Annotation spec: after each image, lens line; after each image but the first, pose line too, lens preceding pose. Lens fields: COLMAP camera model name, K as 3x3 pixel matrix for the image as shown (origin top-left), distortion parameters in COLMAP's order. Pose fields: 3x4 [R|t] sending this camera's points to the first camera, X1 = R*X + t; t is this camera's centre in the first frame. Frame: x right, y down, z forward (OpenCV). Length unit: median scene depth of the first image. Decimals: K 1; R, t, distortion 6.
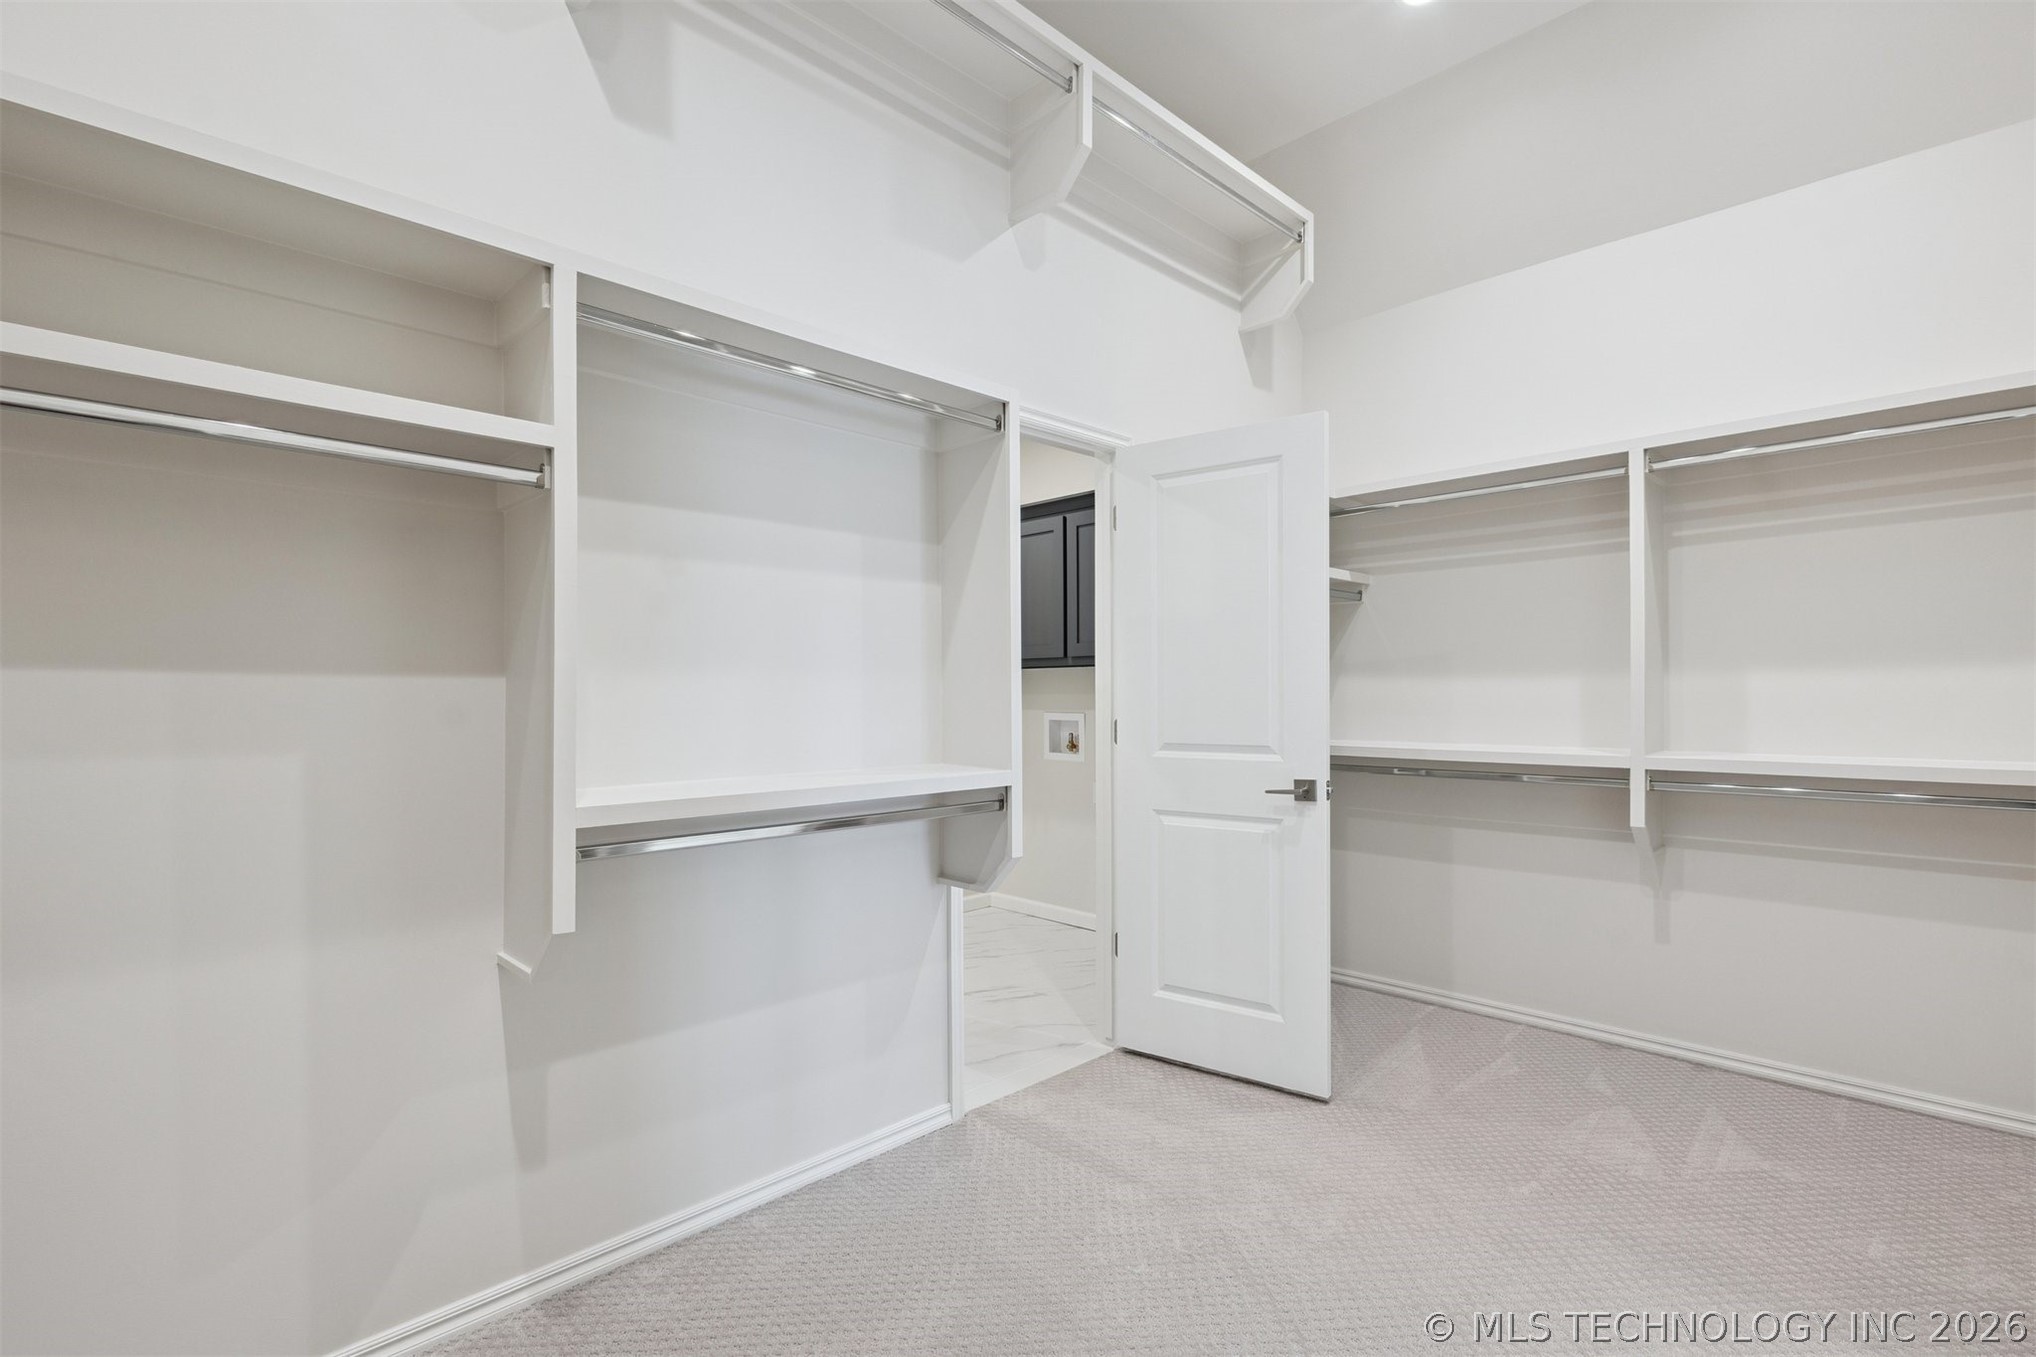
lens RADIAL K [[935.5, 0, 1023.6], [0, 935.5, 681.2], [0, 0, 1]] dist [0.006420, -0.002815]
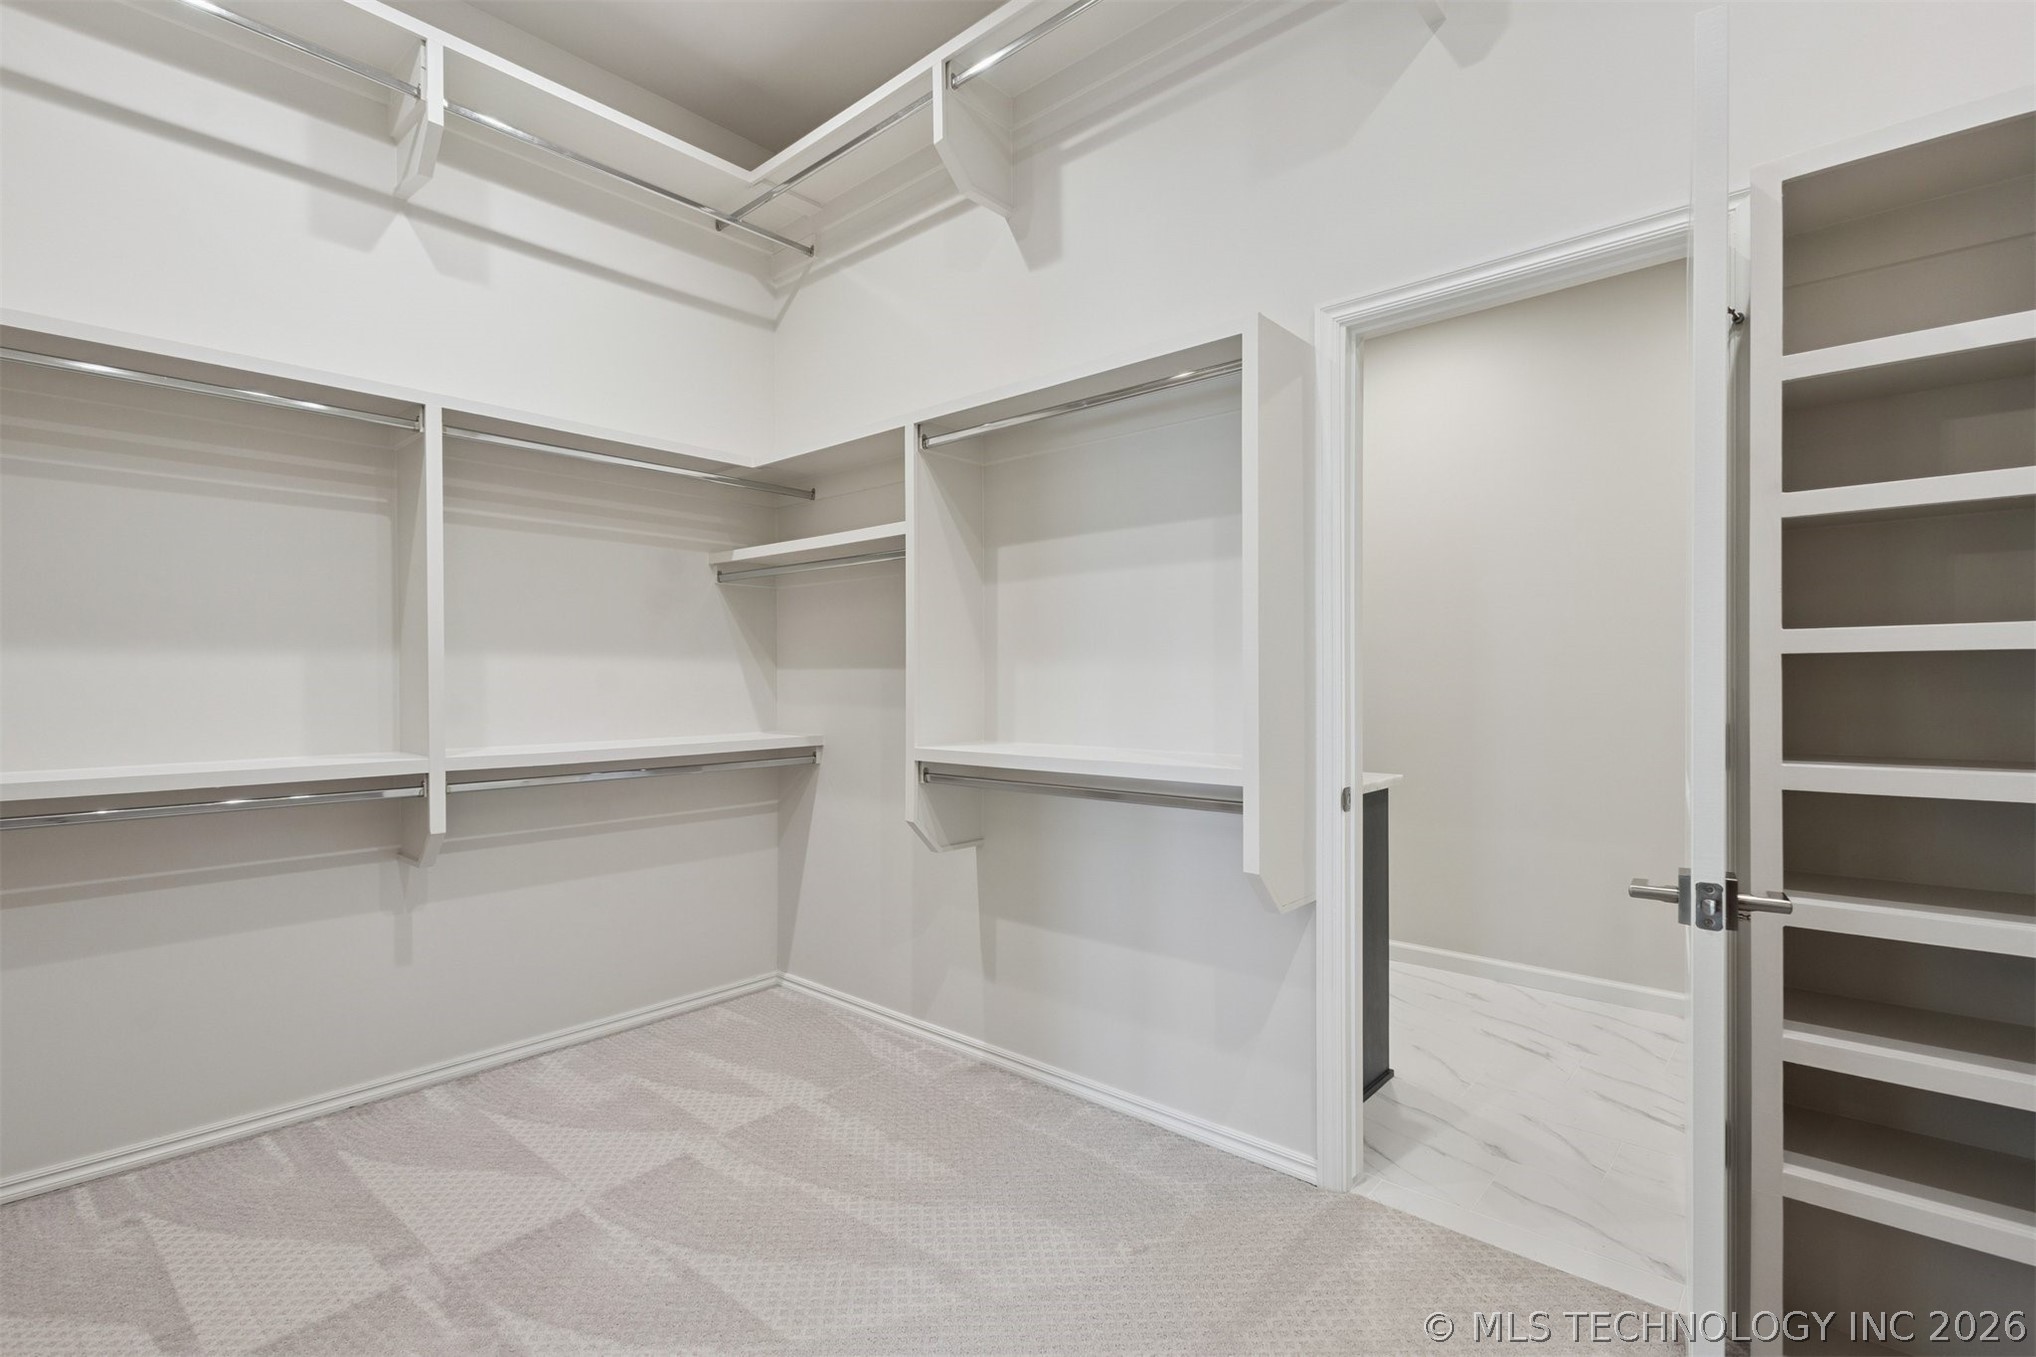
lens RADIAL K [[935.5, 0, 1022.7], [0, 935.5, 684.2], [0, 0, 1]] dist [0.006420, -0.002815]
pose [[0.058341, 0.005712, -0.998280, 0.888217], [0.015802, 0.999853, 0.006644, 0.010517], [0.998172, -0.016163, 0.058242, 0.819328]]
